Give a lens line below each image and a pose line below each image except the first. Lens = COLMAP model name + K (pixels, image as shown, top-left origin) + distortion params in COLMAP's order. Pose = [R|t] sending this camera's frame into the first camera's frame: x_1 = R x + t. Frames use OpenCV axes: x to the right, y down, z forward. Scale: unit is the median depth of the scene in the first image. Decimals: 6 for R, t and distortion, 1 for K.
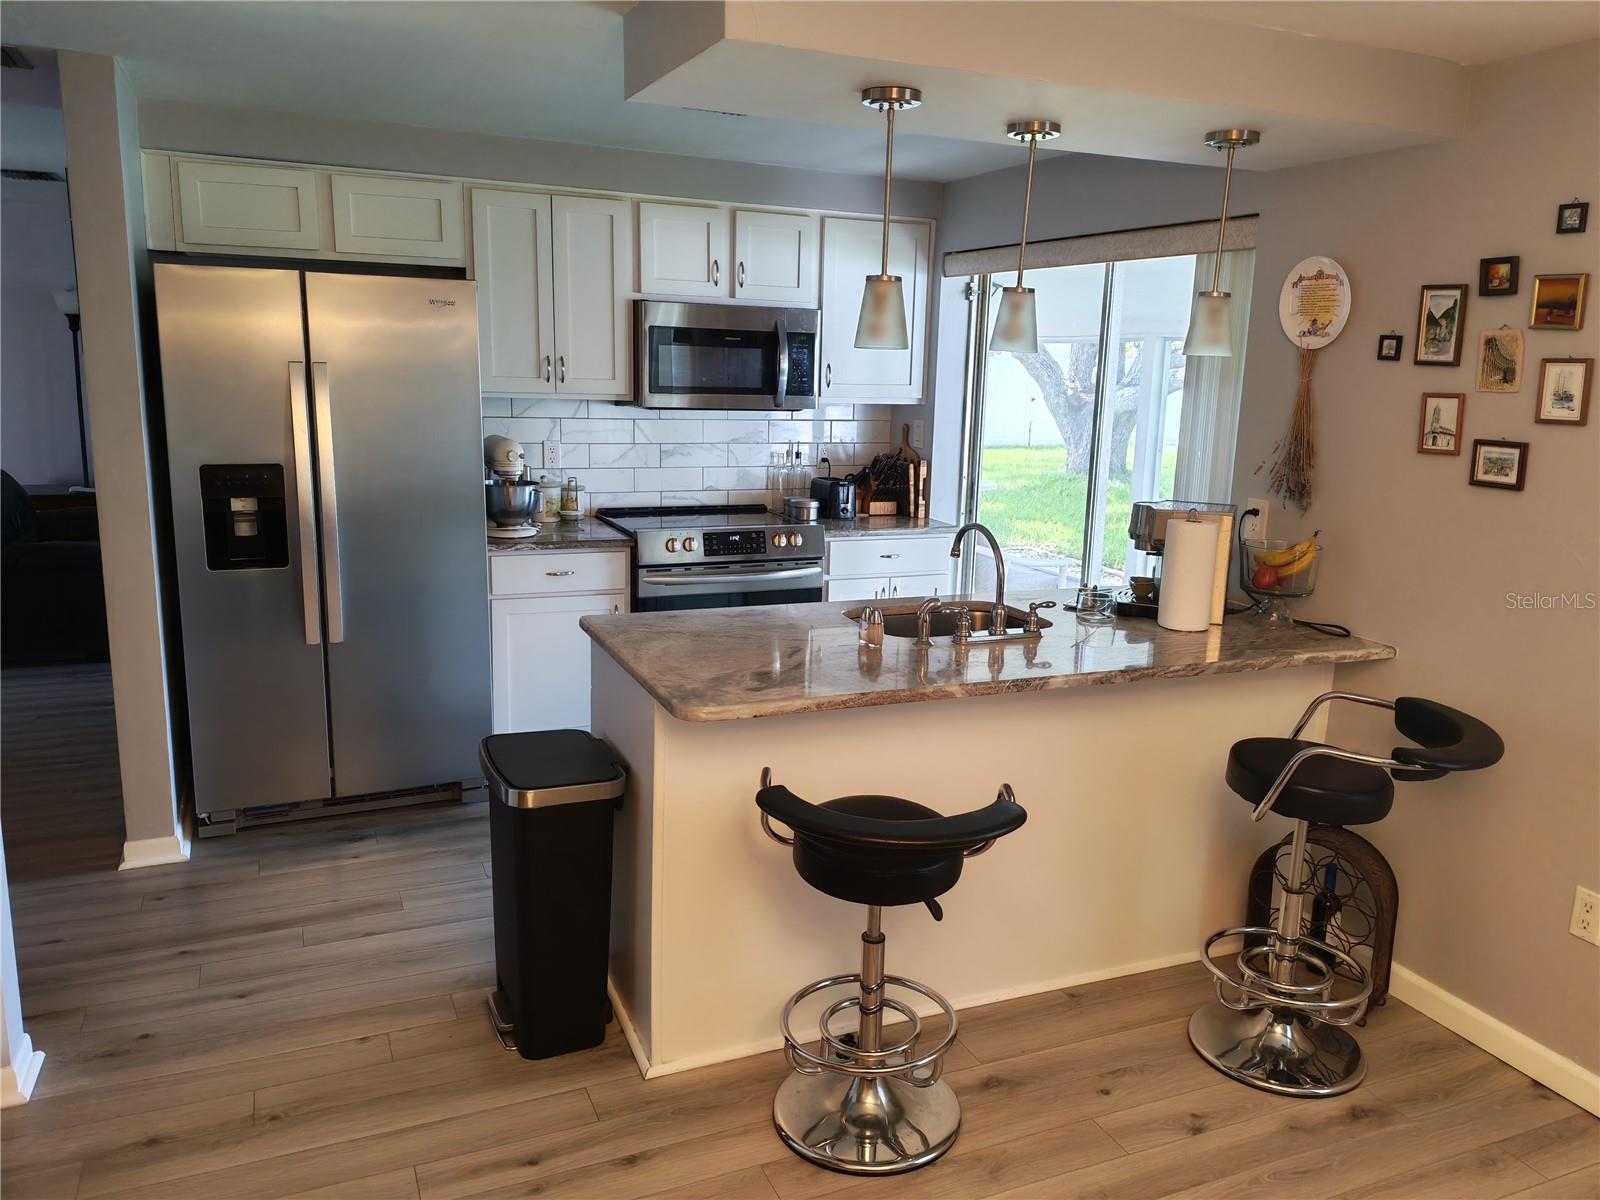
lens RADIAL K [[1210.1, 0, 814.1], [0, 1210.1, 602.0], [0, 0, 1]] dist [0.072459, -0.062305]
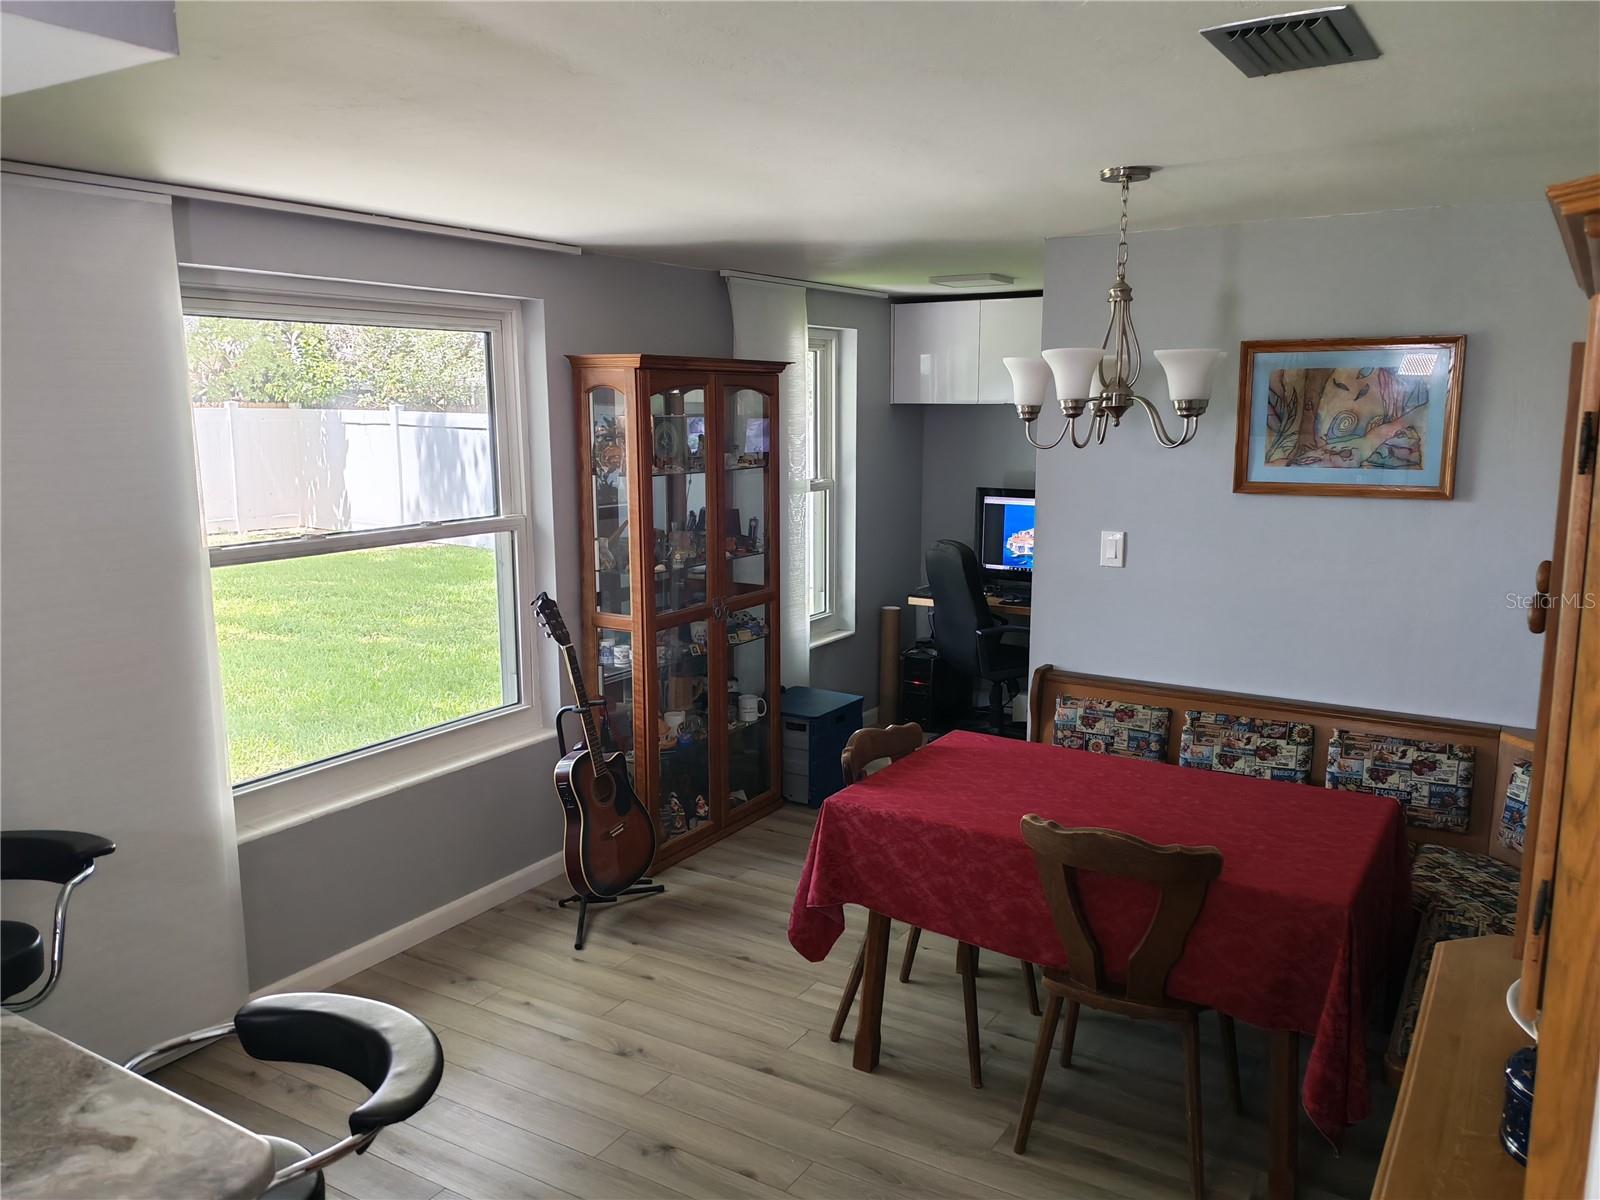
lens RADIAL K [[1196.4, 0, 814.9], [0, 1196.4, 592.4], [0, 0, 1]] dist [0.105642, -0.159063]
pose [[-0.571792, -0.160345, 0.804577, -0.392692], [0.148325, 0.944347, 0.293611, -0.175506], [-0.806879, 0.287224, -0.516187, 0.584446]]
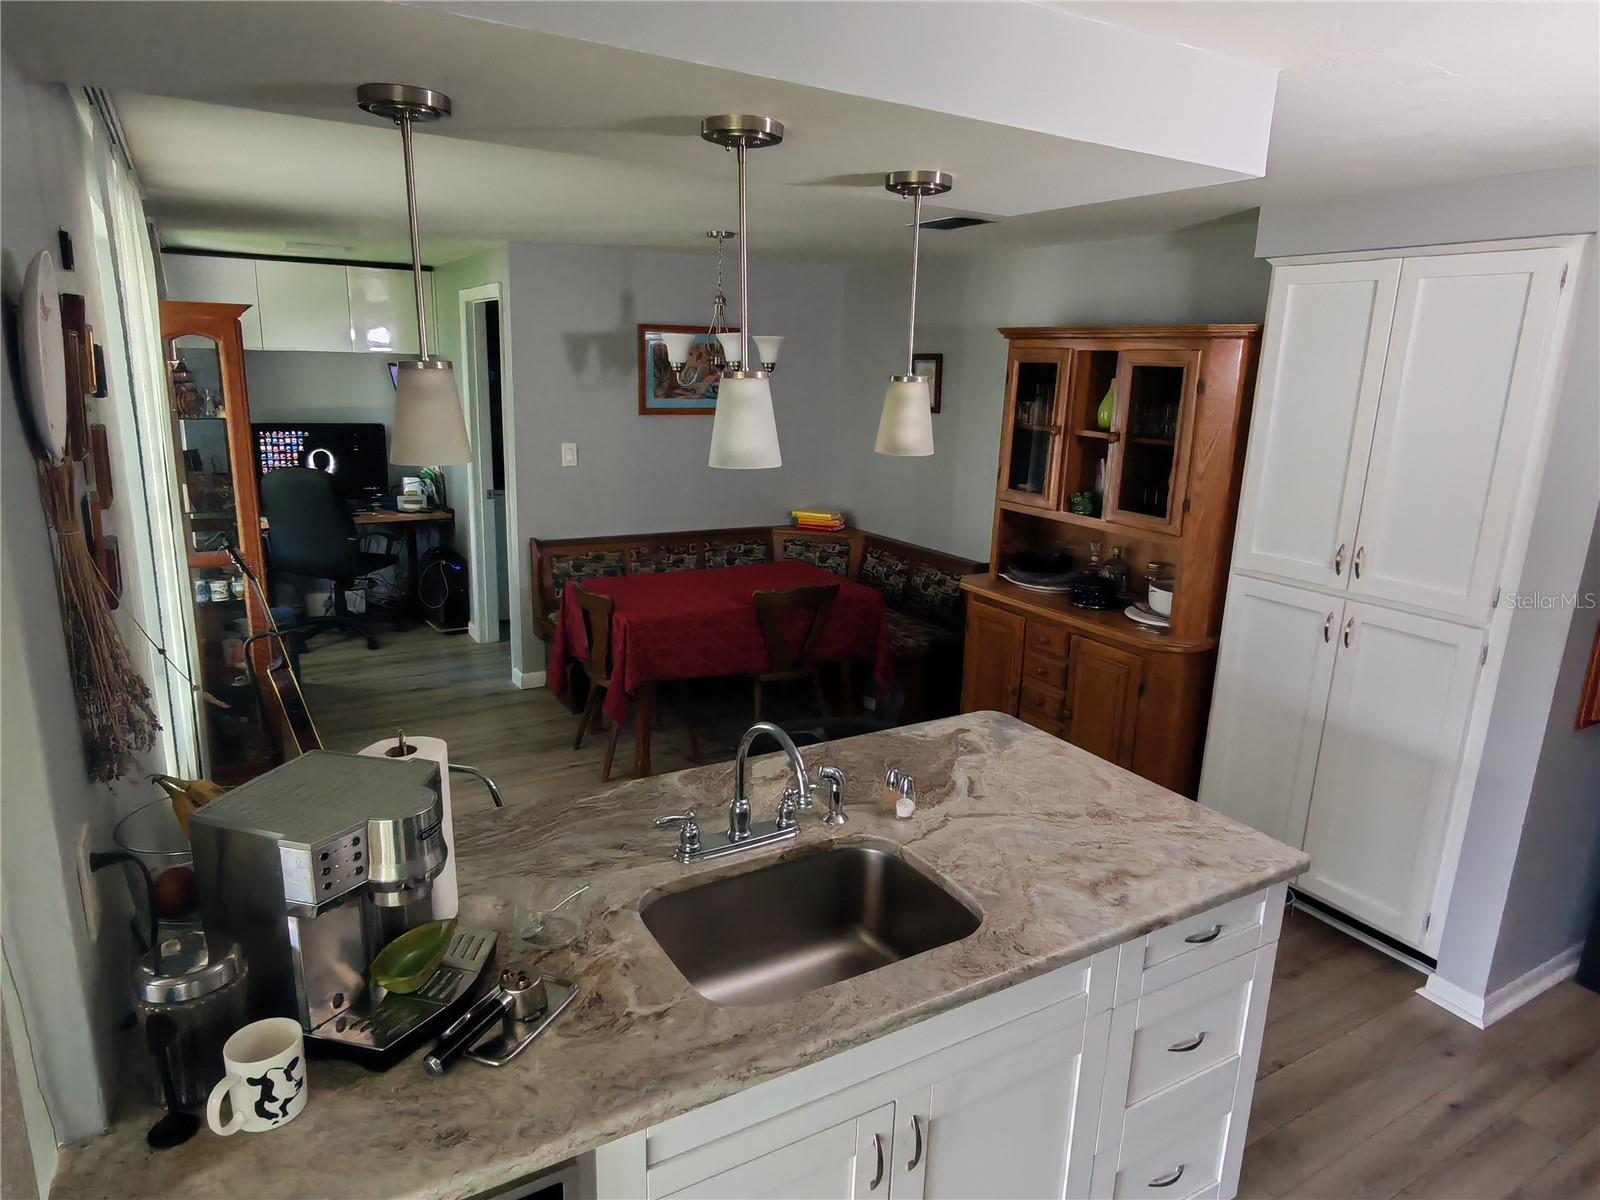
lens RADIAL K [[985.1, 0, 800.0], [0, 985.1, 600.0], [0, 0, 1]] dist [-0.002856, -0.002036]
pose [[-0.990976, -0.030565, -0.130506, 0.146678], [-0.083541, 0.902249, 0.423045, -0.268148], [0.104819, 0.430130, -0.896661, 1.096015]]
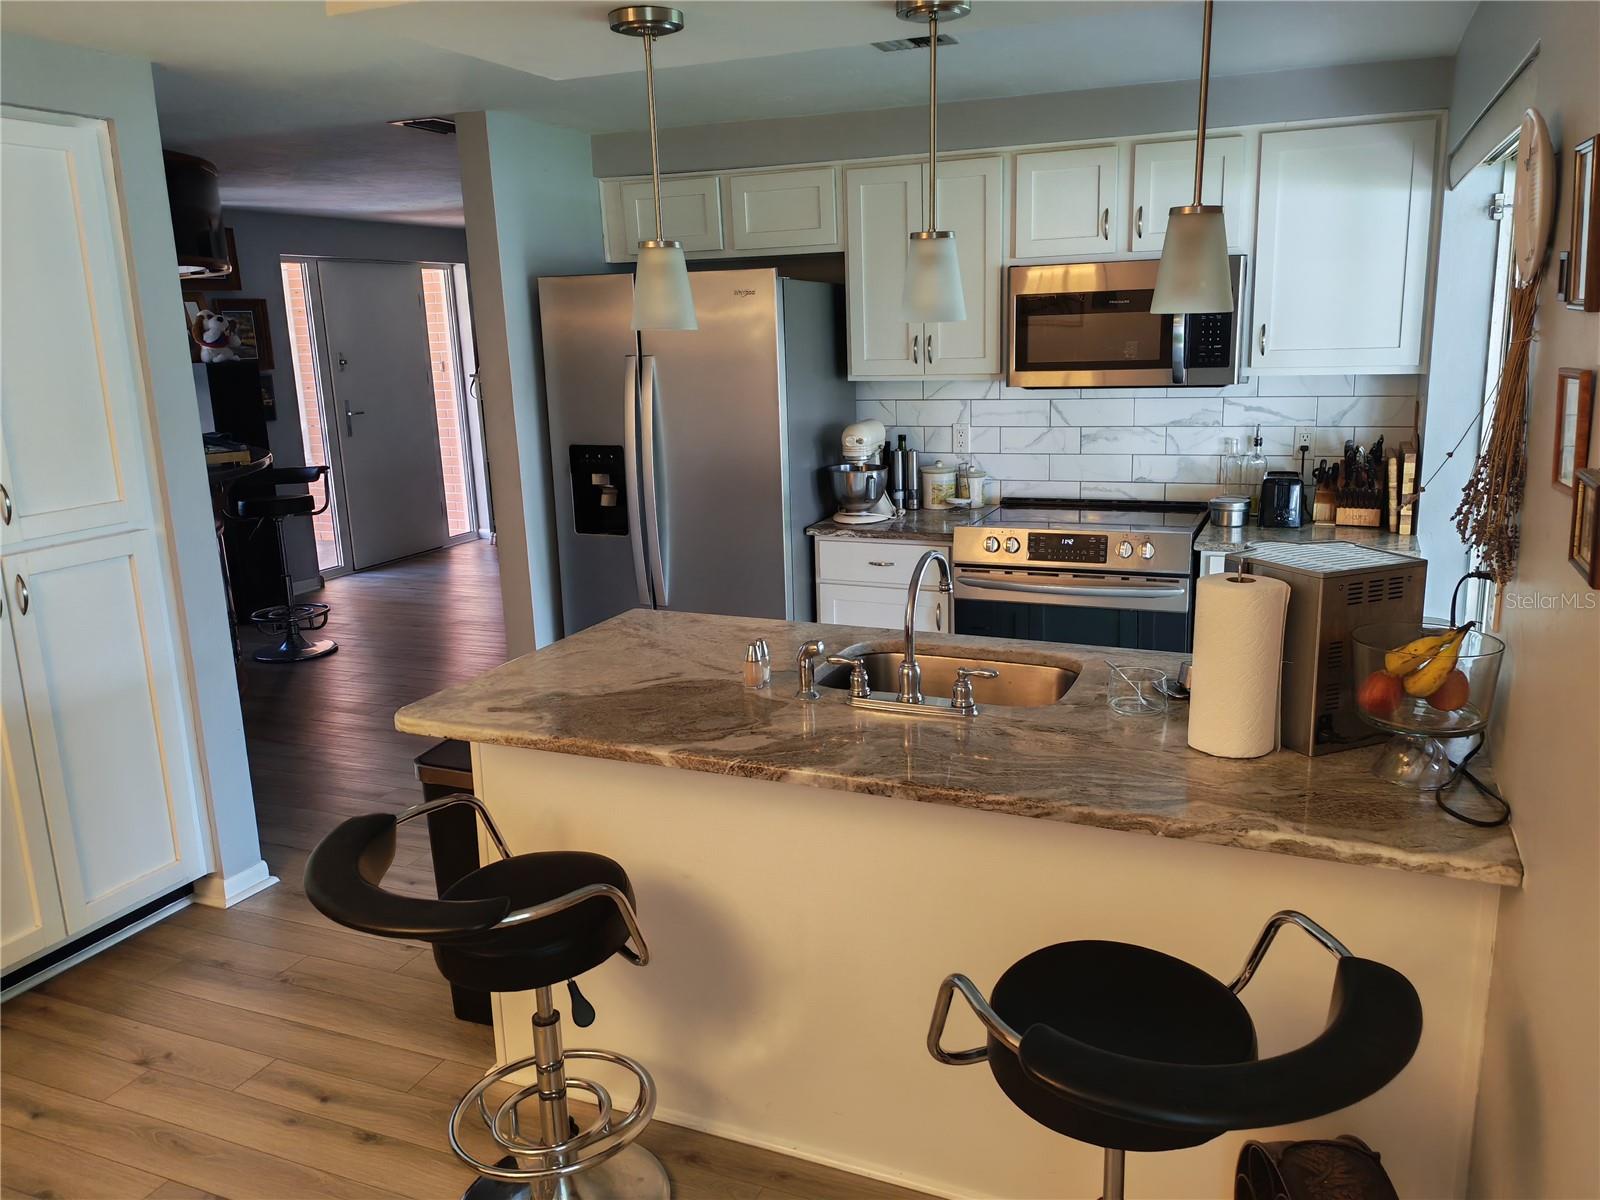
lens RADIAL K [[1196.4, 0, 814.9], [0, 1196.4, 592.4], [0, 0, 1]] dist [0.105642, -0.159063]
pose [[0.683102, 0.113064, -0.721518, 0.472267], [-0.096858, 0.993242, 0.063943, -0.060649], [0.723872, 0.026205, 0.689436, 0.329367]]
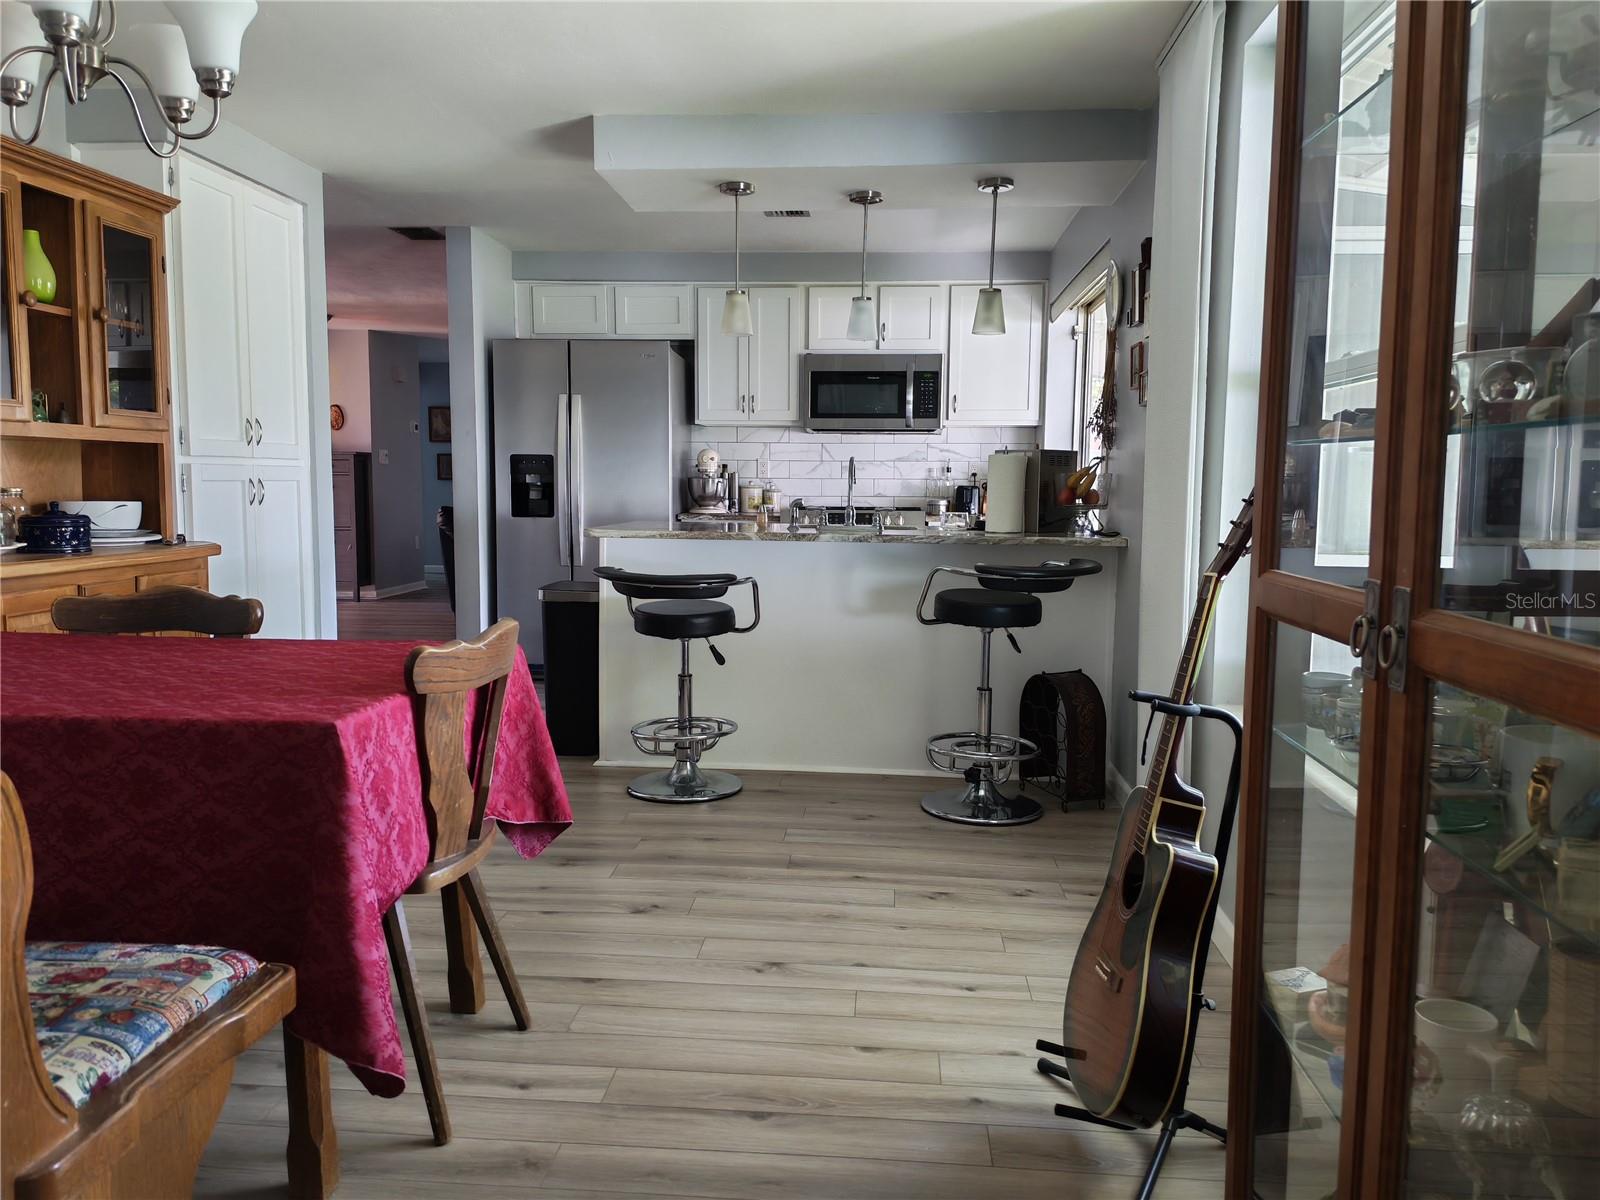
lens RADIAL K [[1200.6, 0, 783.6], [0, 1200.6, 599.5], [0, 0, 1]] dist [0.109738, -0.158041]
pose [[0.872005, 0.025366, -0.488839, 0.596908], [-0.081771, 0.992172, -0.094382, 0.194729], [0.482618, 0.122274, 0.867253, -0.231473]]
